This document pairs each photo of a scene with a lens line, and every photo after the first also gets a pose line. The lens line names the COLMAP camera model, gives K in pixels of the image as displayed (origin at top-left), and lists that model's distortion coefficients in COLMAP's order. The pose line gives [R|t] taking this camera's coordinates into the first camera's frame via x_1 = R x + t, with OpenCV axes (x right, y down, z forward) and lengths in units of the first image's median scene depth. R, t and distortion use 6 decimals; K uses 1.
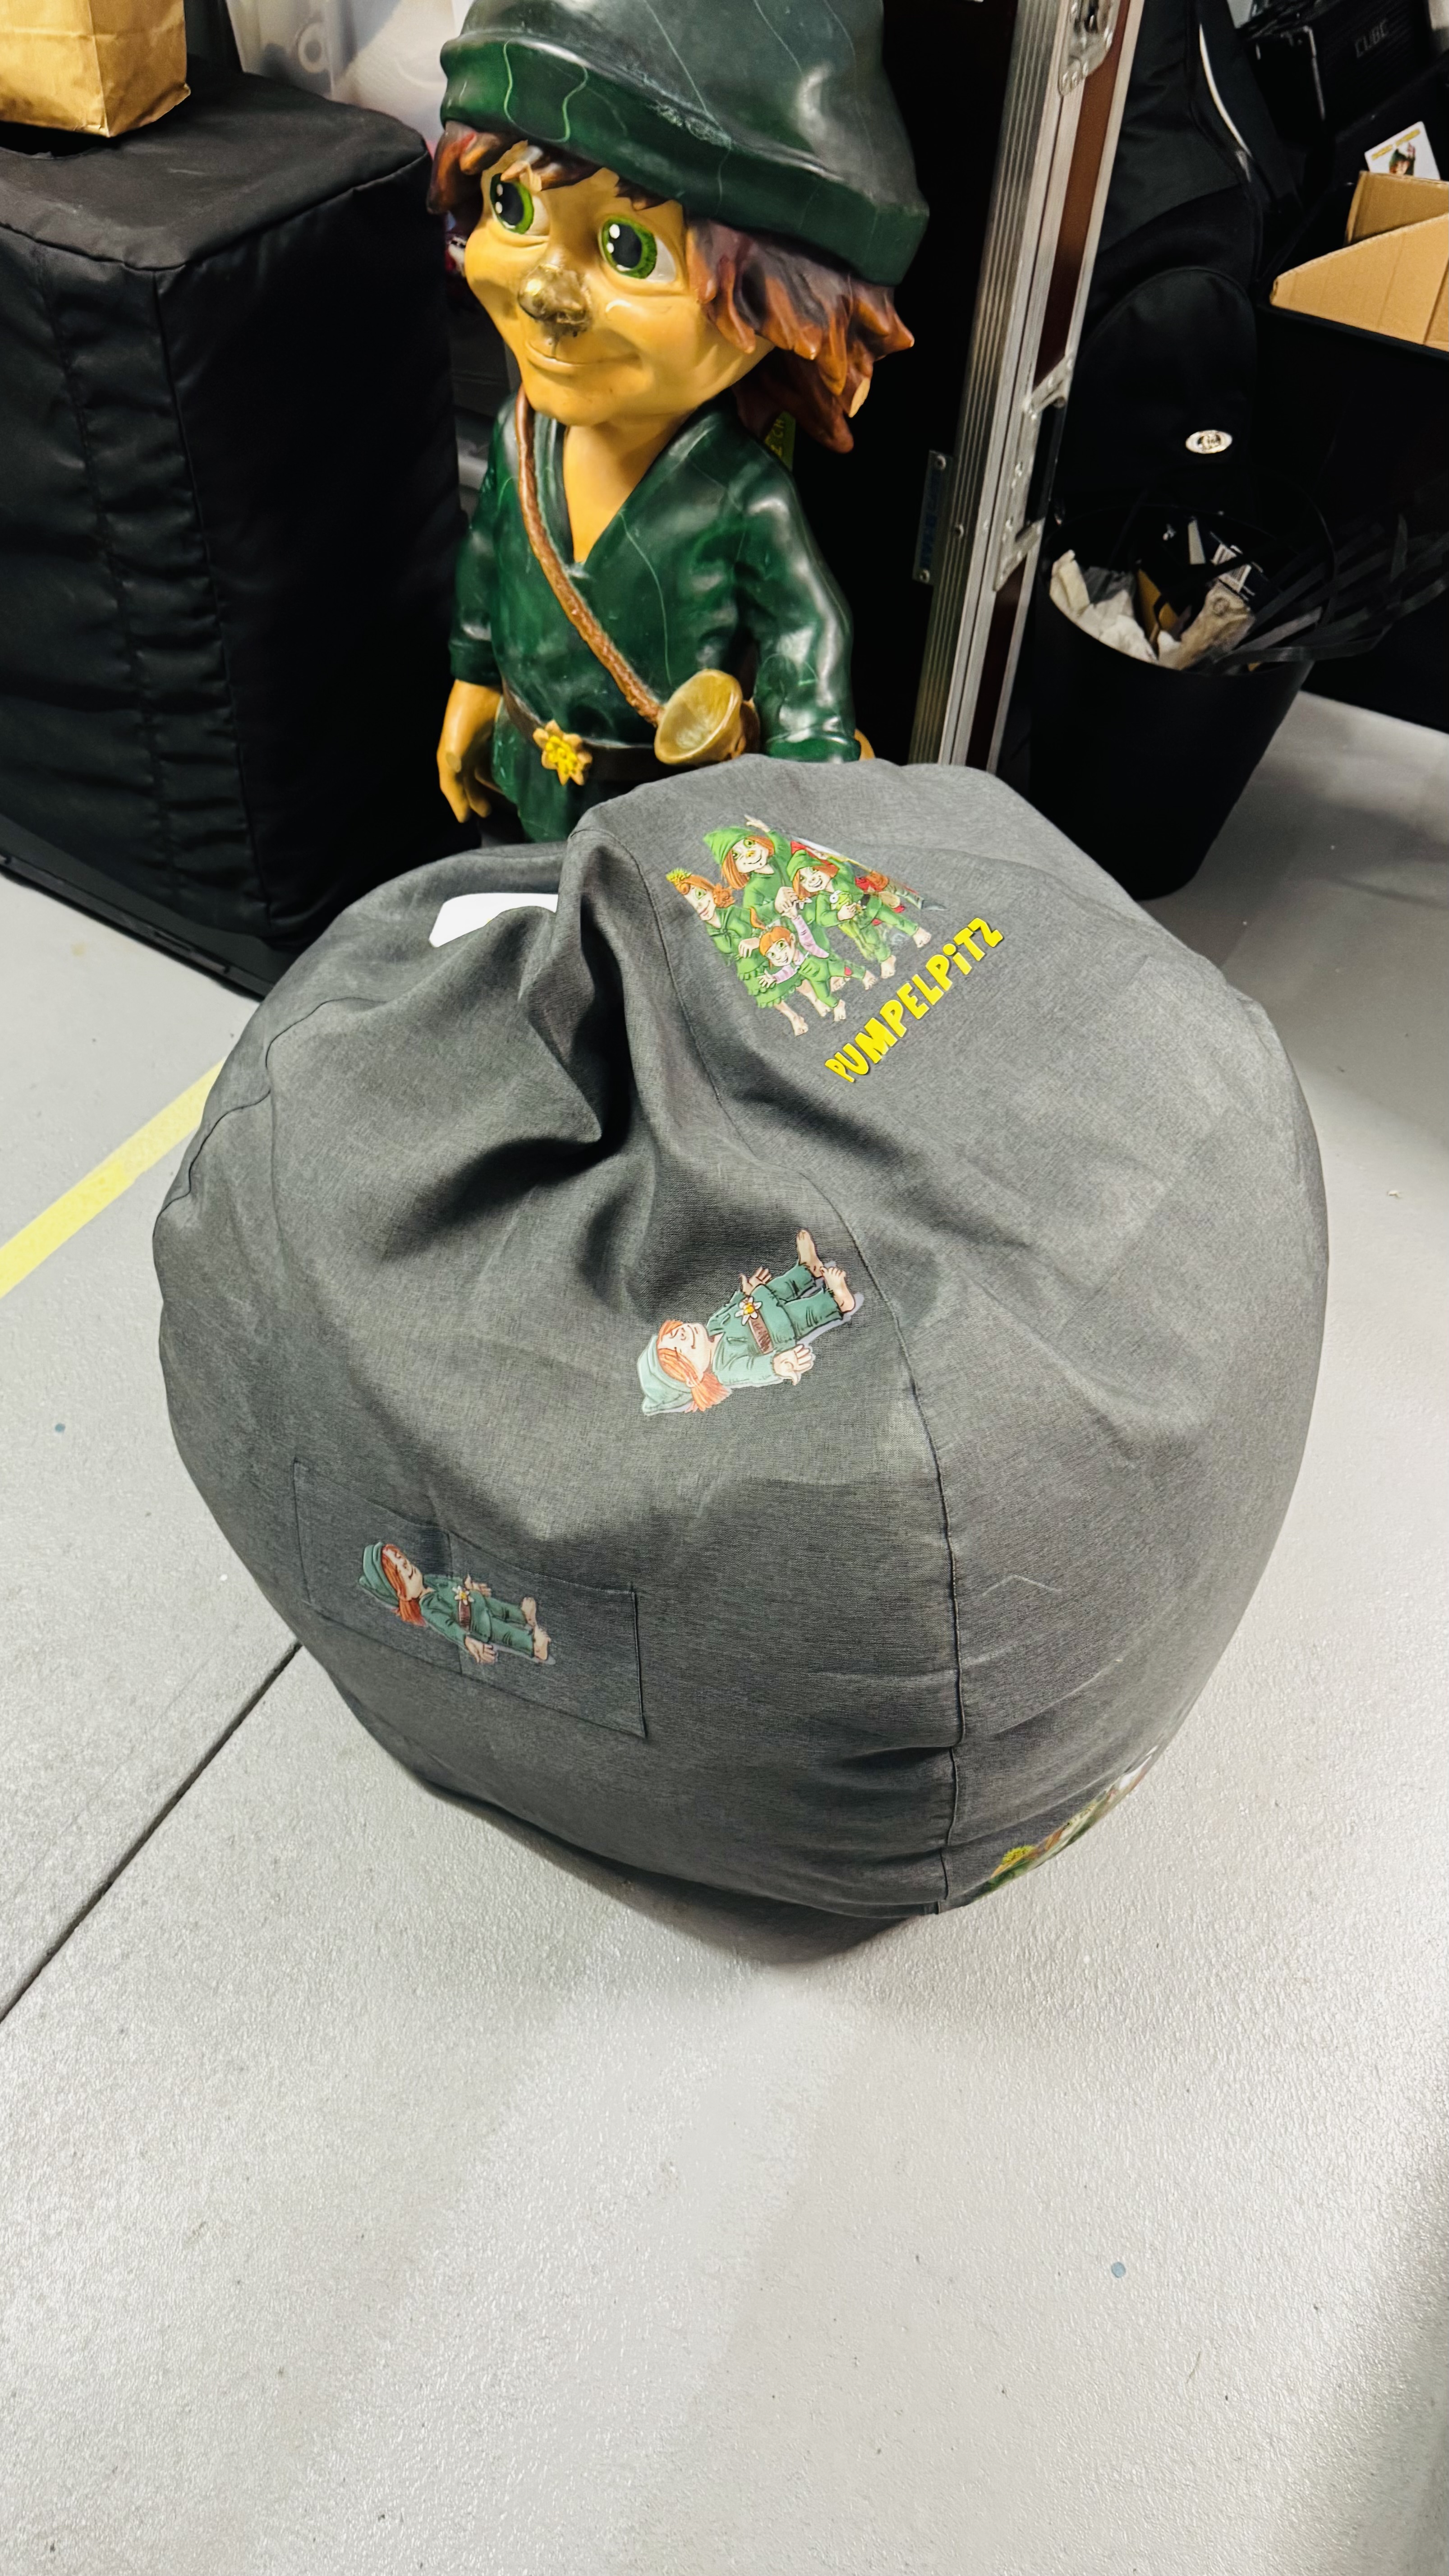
lens RADIAL K [[1850.7, 0, 703.9], [0, 1850.7, 1284.0], [0, 0, 1]] dist [-0.000772, -0.015274]
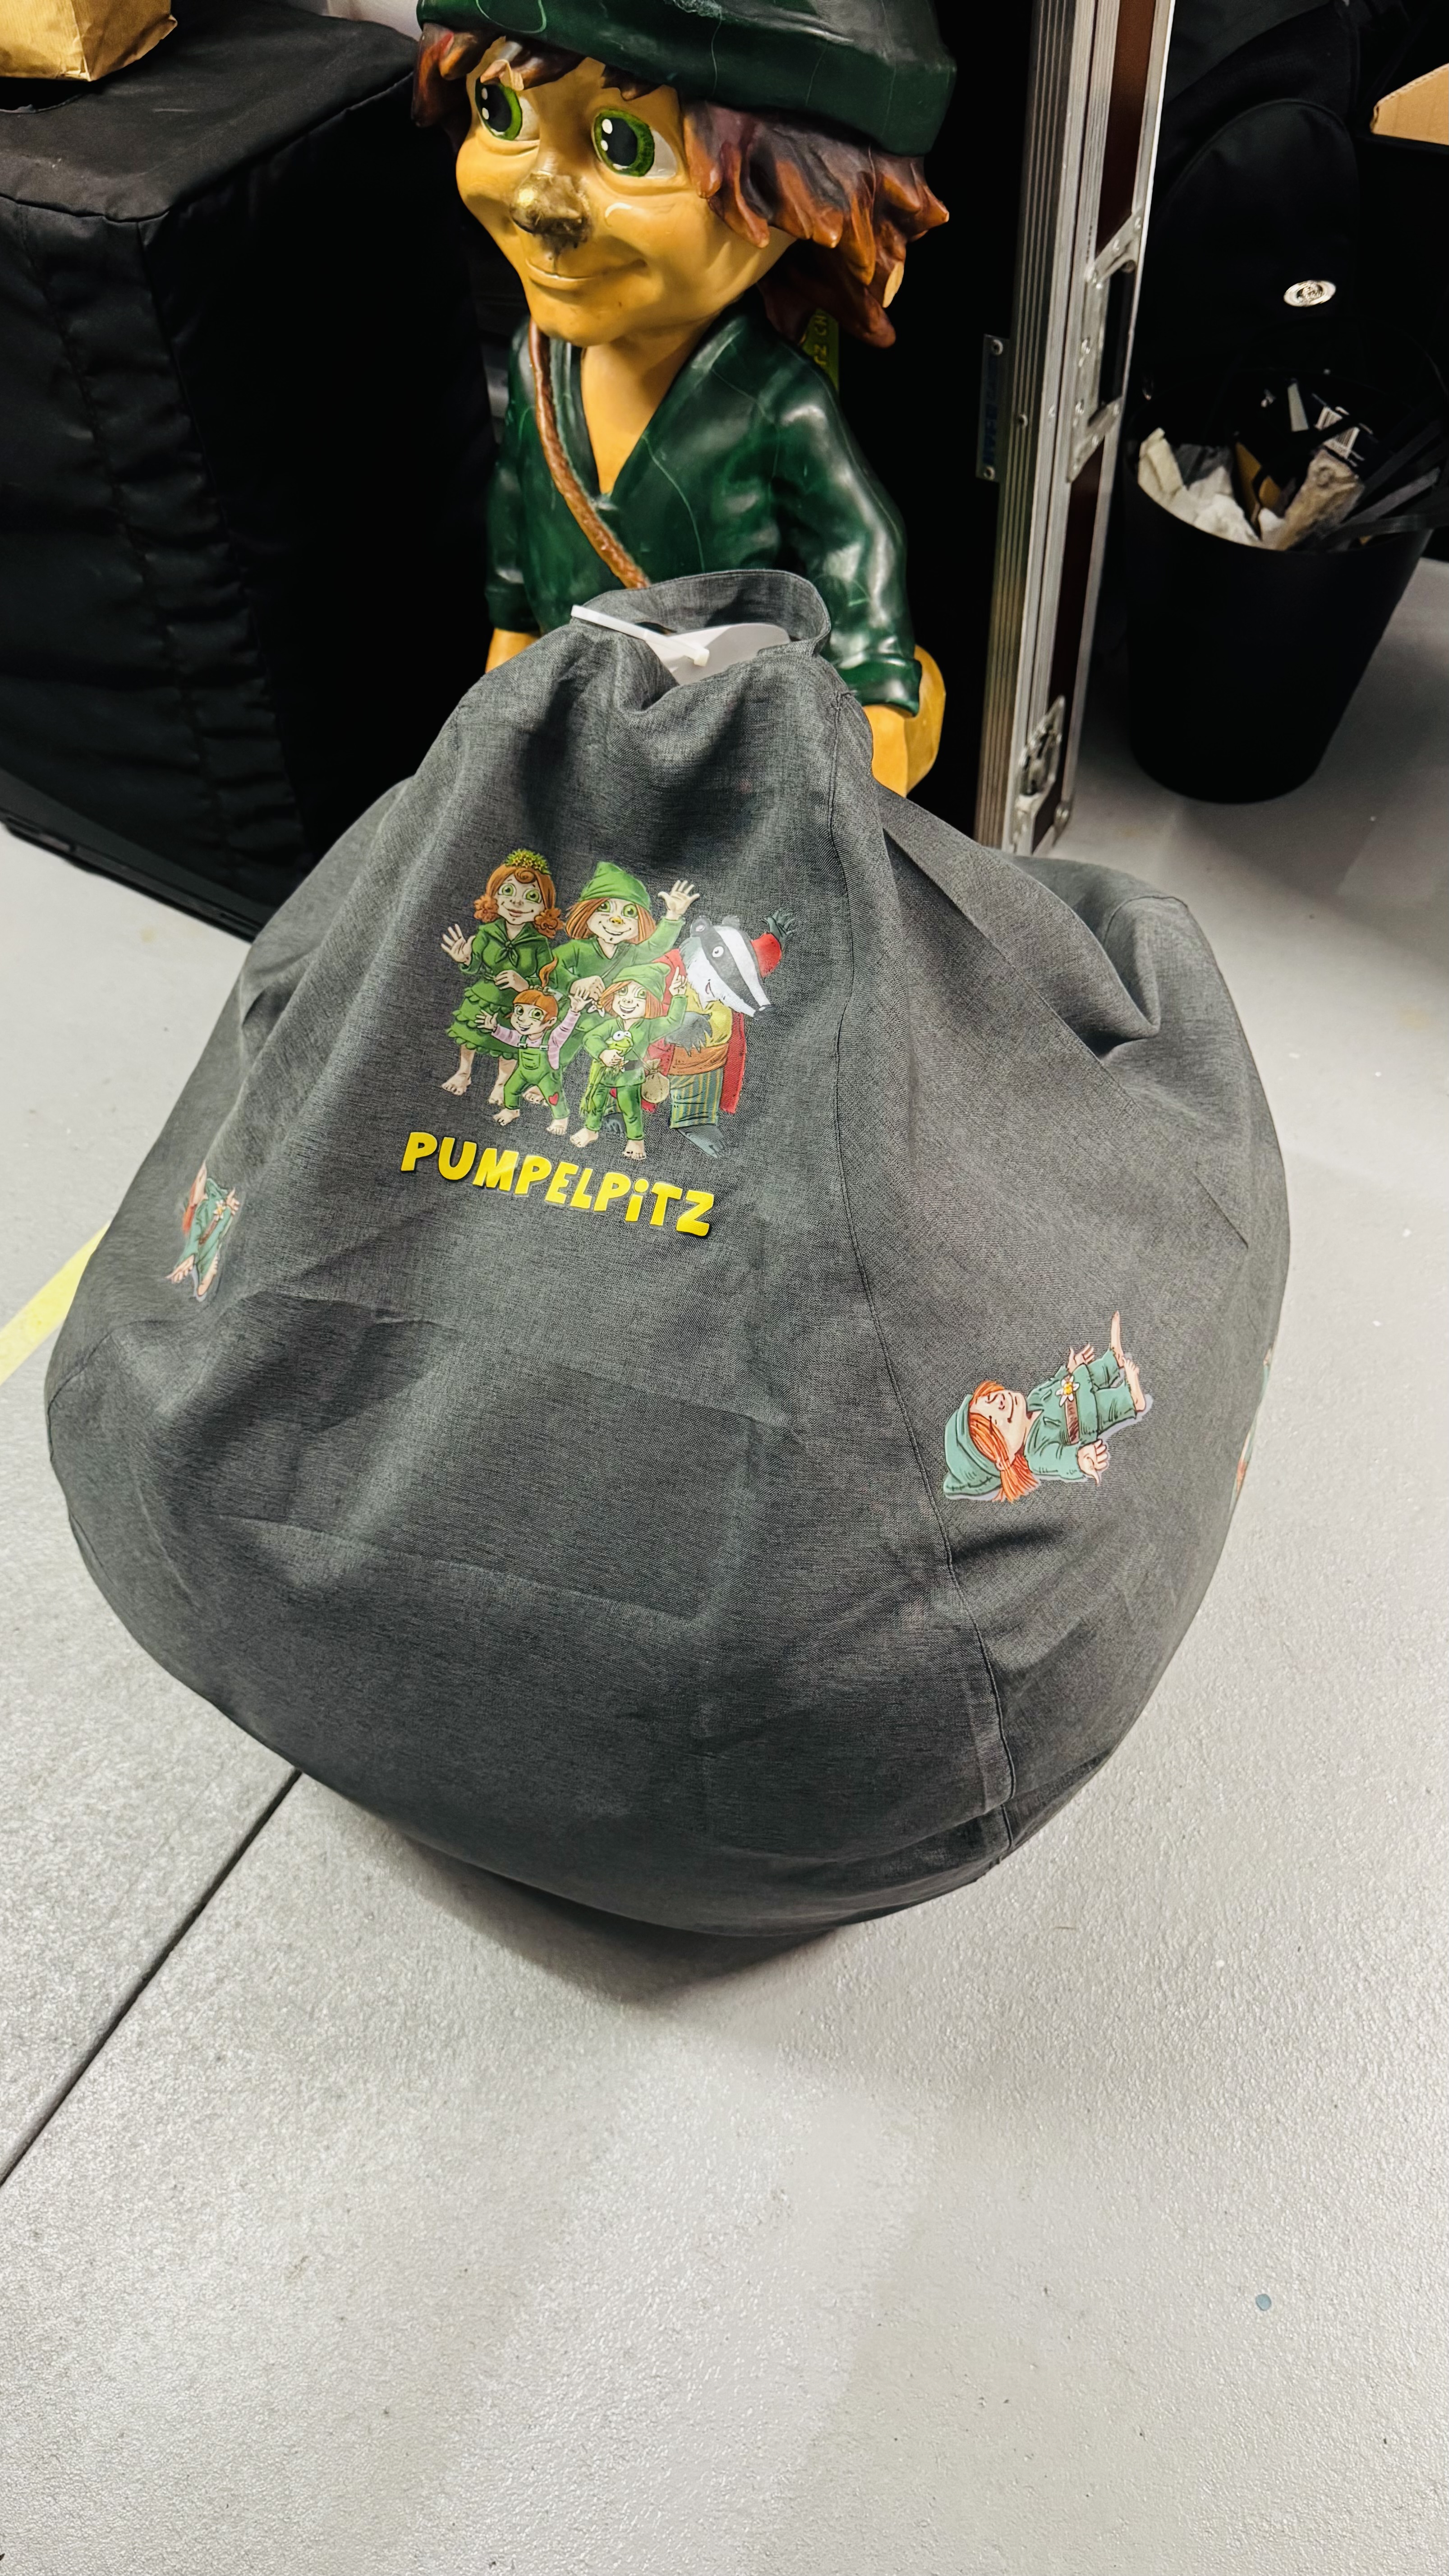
lens RADIAL K [[1850.7, 0, 703.9], [0, 1850.7, 1284.0], [0, 0, 1]] dist [-0.000772, -0.015274]
pose [[0.994735, -0.050551, -0.089150, 0.047341], [0.054373, 0.997680, 0.040972, -0.030563], [0.086872, -0.045604, 0.995175, 0.063616]]
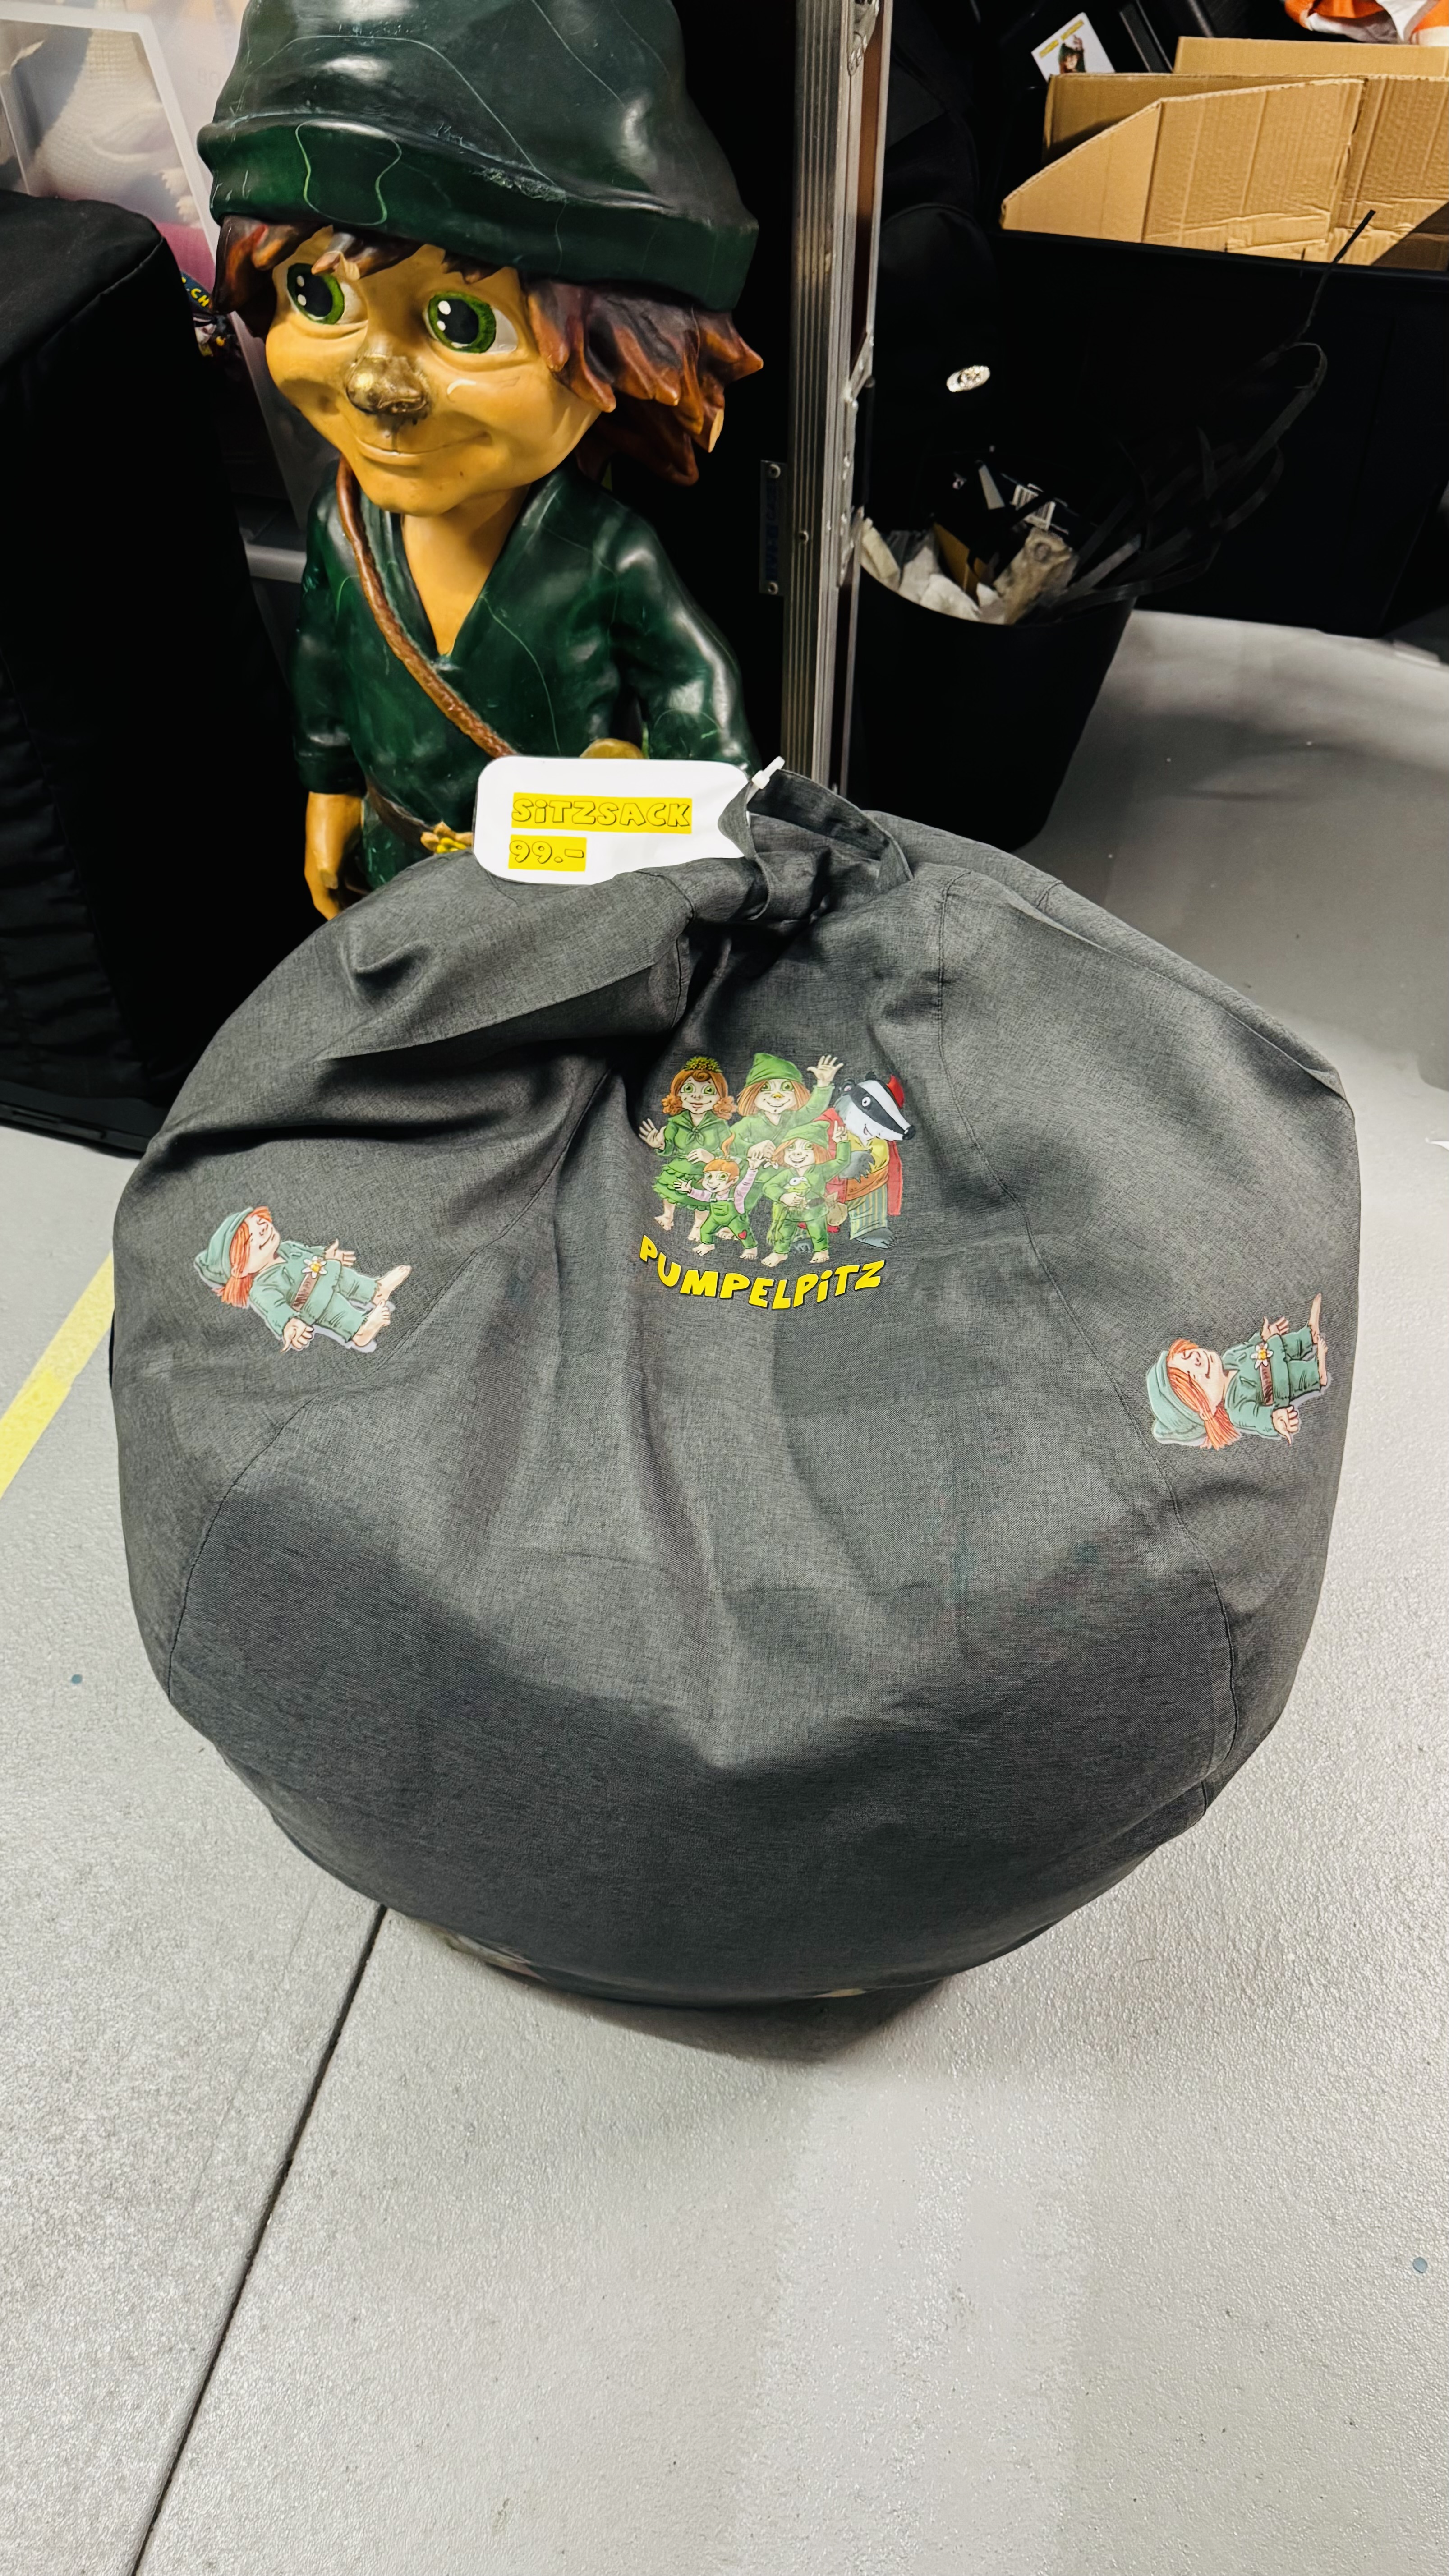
lens RADIAL K [[1845.3, 0, 684.7], [0, 1845.3, 1268.3], [0, 0, 1]] dist [-0.003884, -0.010529]
pose [[0.966863, -0.229341, 0.112151, -0.132434], [0.226191, 0.973252, 0.040222, -0.106179], [-0.118376, -0.013522, 0.992877, 0.066528]]
